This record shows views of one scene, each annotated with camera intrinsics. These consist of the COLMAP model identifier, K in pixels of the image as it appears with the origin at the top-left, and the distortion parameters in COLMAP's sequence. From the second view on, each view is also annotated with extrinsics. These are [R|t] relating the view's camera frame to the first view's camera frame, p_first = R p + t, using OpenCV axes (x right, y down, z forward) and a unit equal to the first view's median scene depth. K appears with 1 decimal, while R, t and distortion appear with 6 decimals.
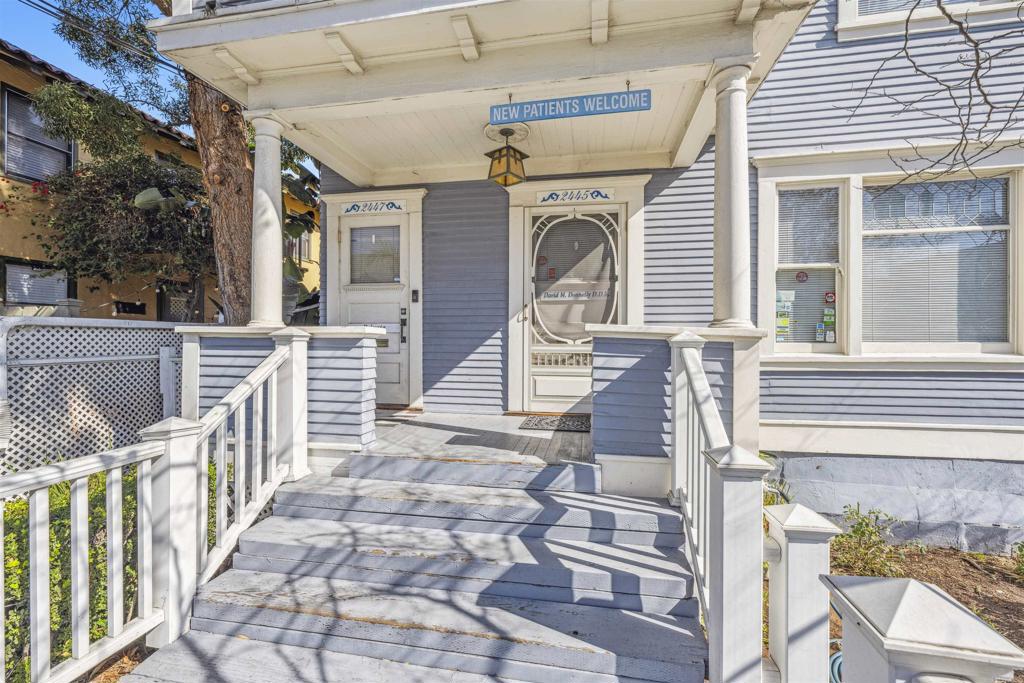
lens RADIAL K [[431.6, 0, 512.0], [0, 431.6, 337.6], [0, 0, 1]] dist [-0.001147, 0.000135]
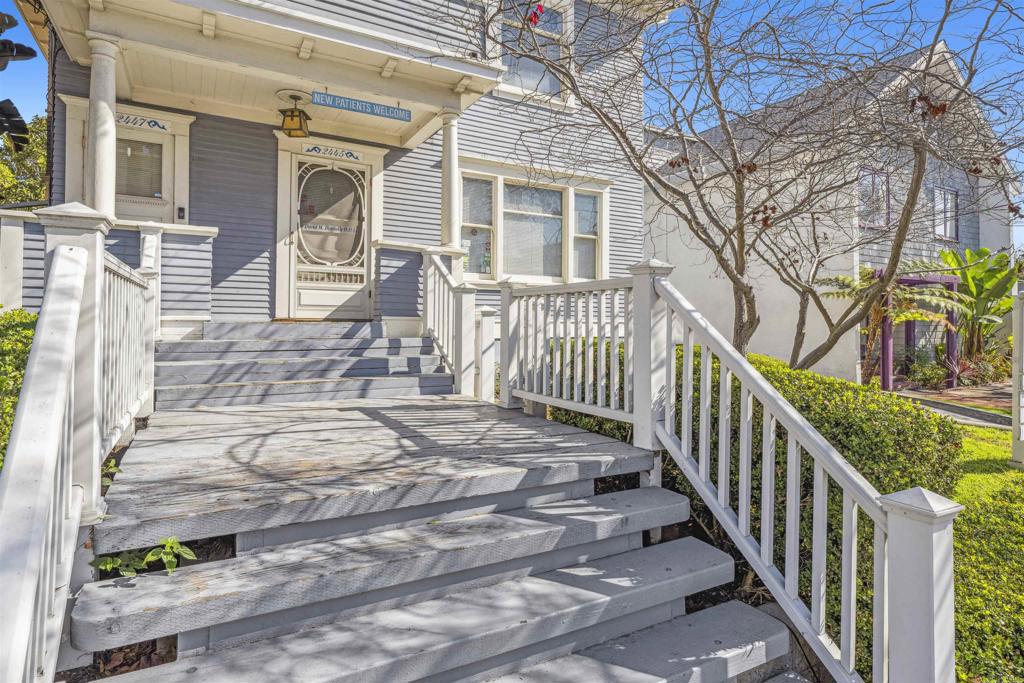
lens RADIAL K [[568.0, 0, 525.2], [0, 568.0, 317.5], [0, 0, 1]] dist [-0.001784, -0.002750]
pose [[0.748787, 0.010572, 0.662726, -0.733388], [-0.004244, 0.999929, -0.011157, 0.249935], [-0.662797, 0.005542, 0.748779, -0.891151]]
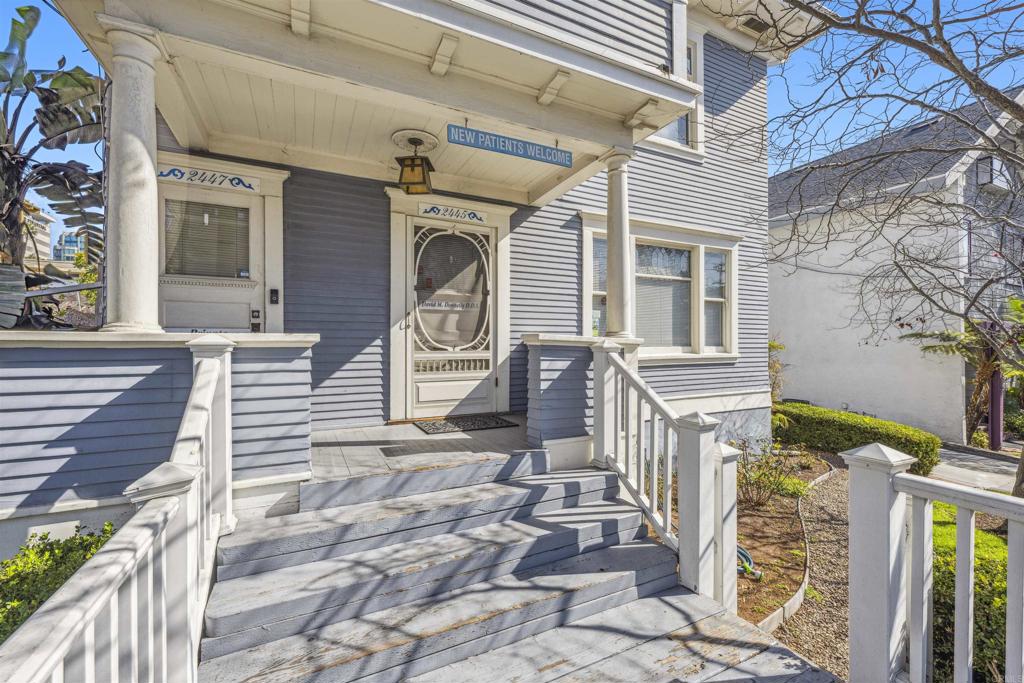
lens RADIAL K [[431.6, 0, 516.9], [0, 431.6, 343.9], [0, 0, 1]] dist [-0.001147, 0.000135]
pose [[0.794101, -0.003878, 0.607773, -0.510142], [0.003704, 0.999992, 0.001540, -0.004919], [-0.607774, 0.001028, 0.794109, 0.065470]]
